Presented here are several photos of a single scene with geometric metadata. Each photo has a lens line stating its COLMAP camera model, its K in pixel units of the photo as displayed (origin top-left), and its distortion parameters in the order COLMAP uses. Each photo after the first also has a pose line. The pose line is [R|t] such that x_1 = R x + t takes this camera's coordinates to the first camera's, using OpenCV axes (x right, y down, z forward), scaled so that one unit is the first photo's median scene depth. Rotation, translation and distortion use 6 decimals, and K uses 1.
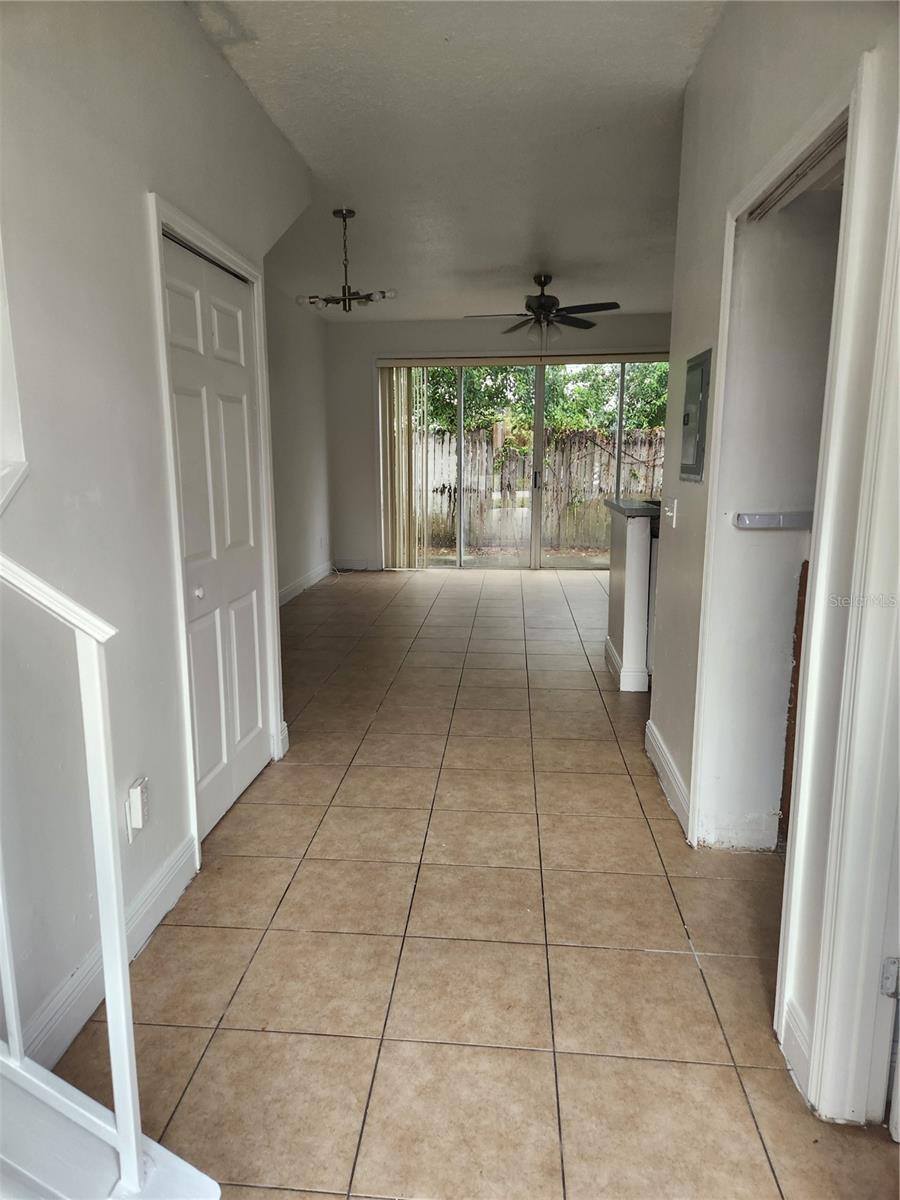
lens RADIAL K [[805.0, 0, 425.1], [0, 805.0, 596.6], [0, 0, 1]] dist [0.083802, -0.071330]
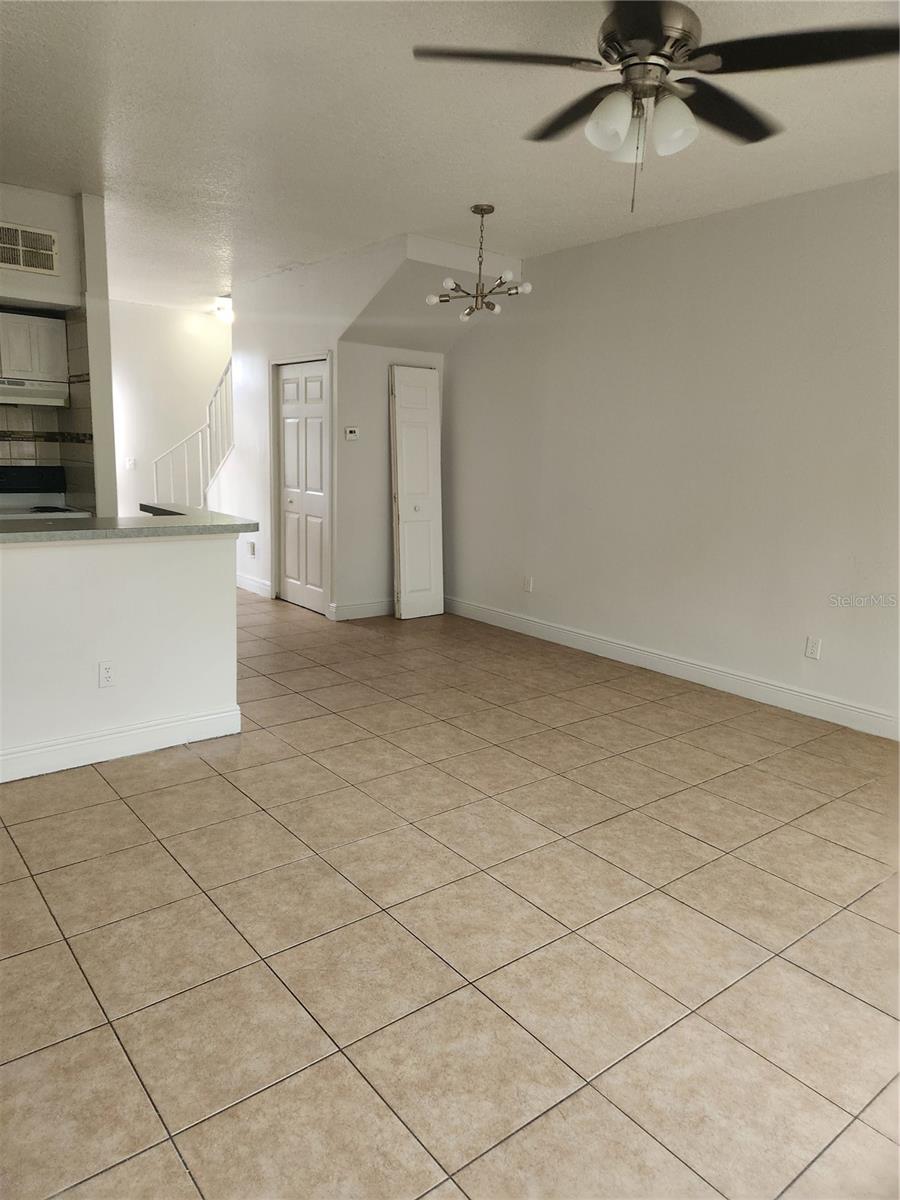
lens RADIAL K [[805.0, 0, 425.1], [0, 805.0, 596.6], [0, 0, 1]] dist [0.083802, -0.071330]
pose [[-0.721968, 0.116612, -0.682029, 0.679351], [-0.148601, 0.936564, 0.317435, -0.345211], [0.675780, 0.330529, -0.658841, 1.787968]]
